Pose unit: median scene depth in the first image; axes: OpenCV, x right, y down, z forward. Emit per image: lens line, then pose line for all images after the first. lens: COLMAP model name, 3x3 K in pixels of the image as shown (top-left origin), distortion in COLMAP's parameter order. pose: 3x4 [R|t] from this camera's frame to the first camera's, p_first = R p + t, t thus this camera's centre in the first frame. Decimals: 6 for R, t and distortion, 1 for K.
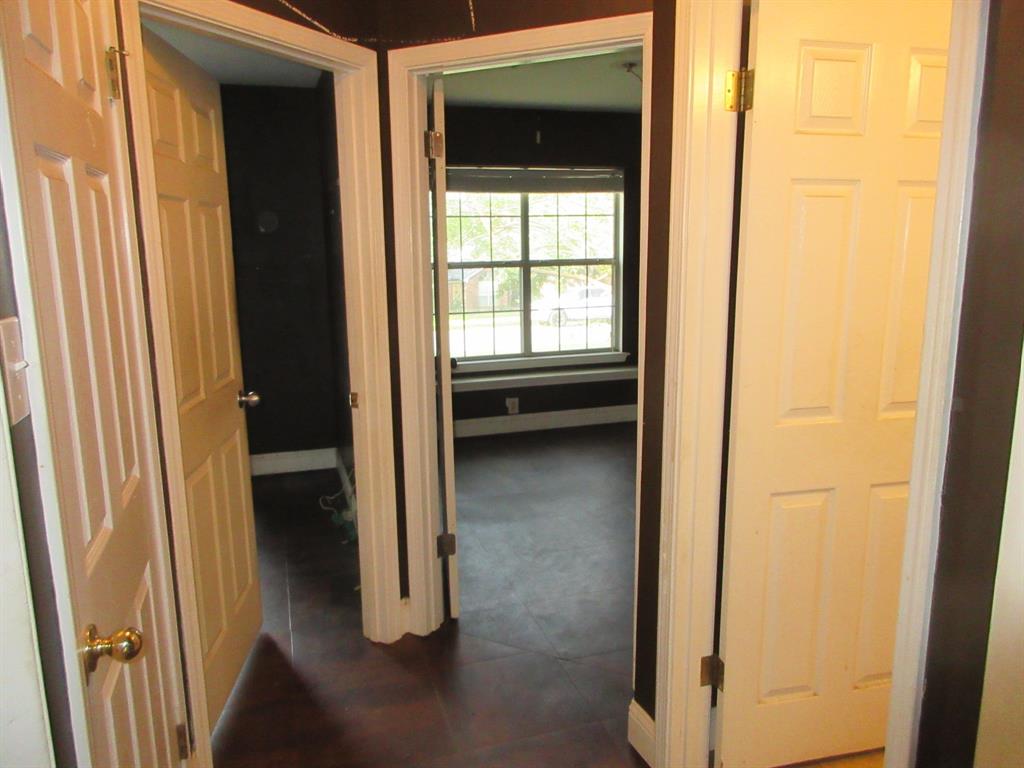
lens RADIAL K [[762.0, 0, 509.0], [0, 762.0, 384.2], [0, 0, 1]] dist [0.006825, -0.000413]
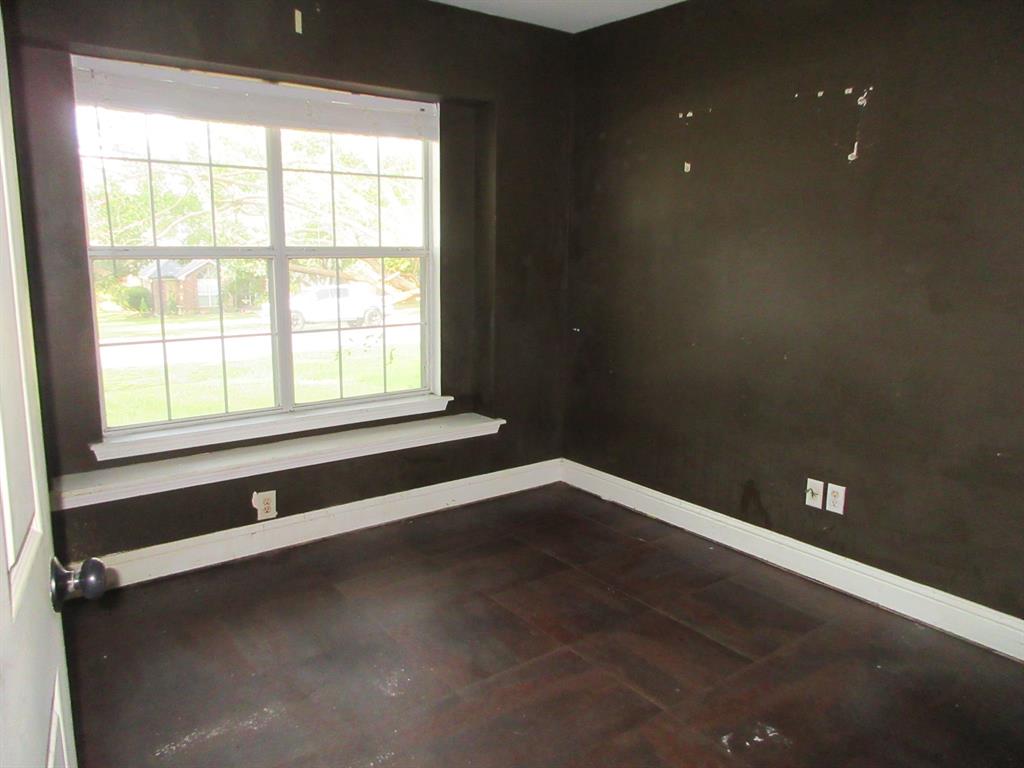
lens RADIAL K [[762.0, 0, 510.5], [0, 762.0, 388.0], [0, 0, 1]] dist [0.006825, -0.000413]
pose [[0.940997, -0.033824, 0.336721, -0.011004], [0.032067, 0.999428, 0.010778, -0.054638], [-0.336893, 0.000656, 0.941543, 0.389818]]
